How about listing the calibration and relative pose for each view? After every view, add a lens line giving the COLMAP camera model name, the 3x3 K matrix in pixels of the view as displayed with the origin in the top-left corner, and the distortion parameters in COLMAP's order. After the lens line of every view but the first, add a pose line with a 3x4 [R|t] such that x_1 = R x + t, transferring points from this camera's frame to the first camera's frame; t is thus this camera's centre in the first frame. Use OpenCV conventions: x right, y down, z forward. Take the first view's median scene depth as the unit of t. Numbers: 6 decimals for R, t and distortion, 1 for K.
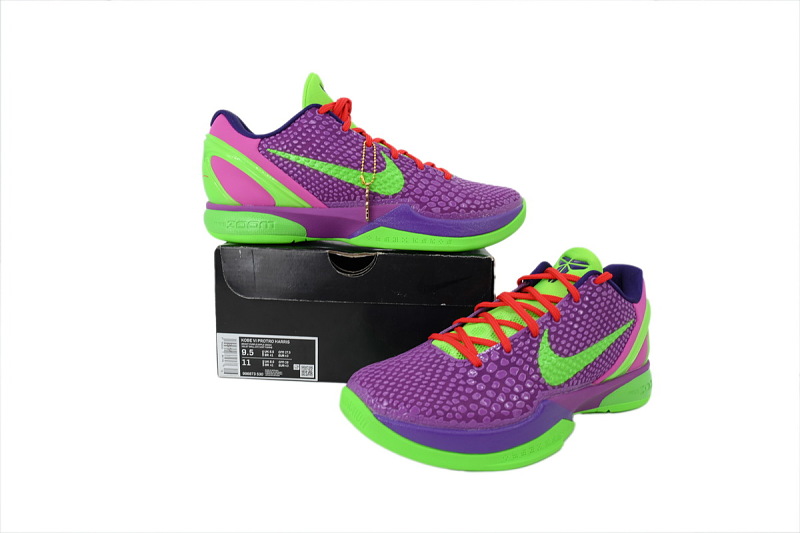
lens RADIAL K [[549.0, 0, 404.9], [0, 549.0, 269.7], [0, 0, 1]] dist [0.043222, -0.001779]
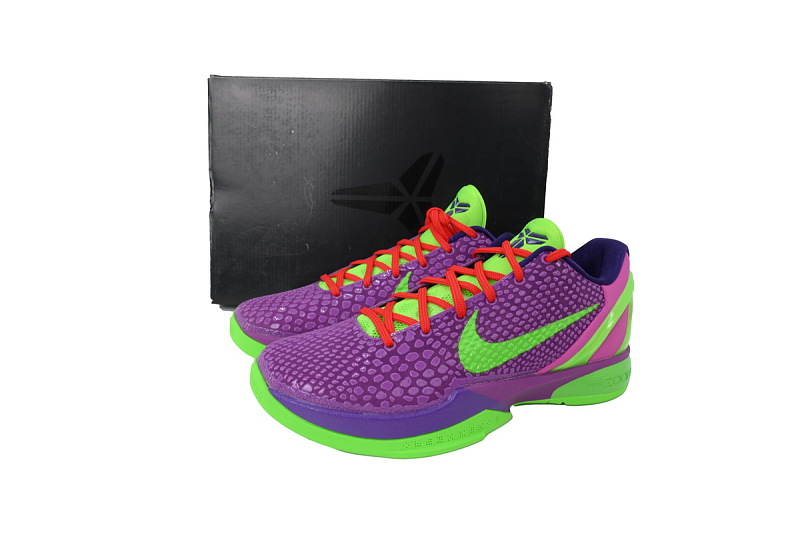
lens RADIAL K [[549.0, 0, 395.6], [0, 549.0, 264.9], [0, 0, 1]] dist [0.043222, -0.001779]
pose [[0.977604, 0.044452, -0.205707, 0.315318], [-0.029039, 0.996581, 0.077352, -0.032588], [0.208442, -0.069647, 0.975552, 0.100294]]
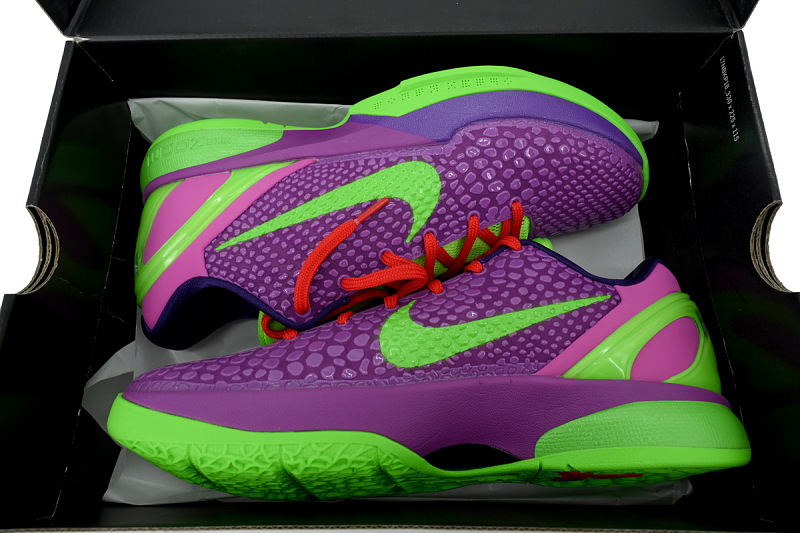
lens RADIAL K [[549.0, 0, 400.9], [0, 549.0, 265.1], [0, 0, 1]] dist [0.043222, -0.001779]
pose [[-0.861672, -0.119150, -0.493280, 0.611030], [-0.016483, -0.964961, 0.261875, -0.101809], [-0.507198, 0.233781, 0.829516, 0.449733]]
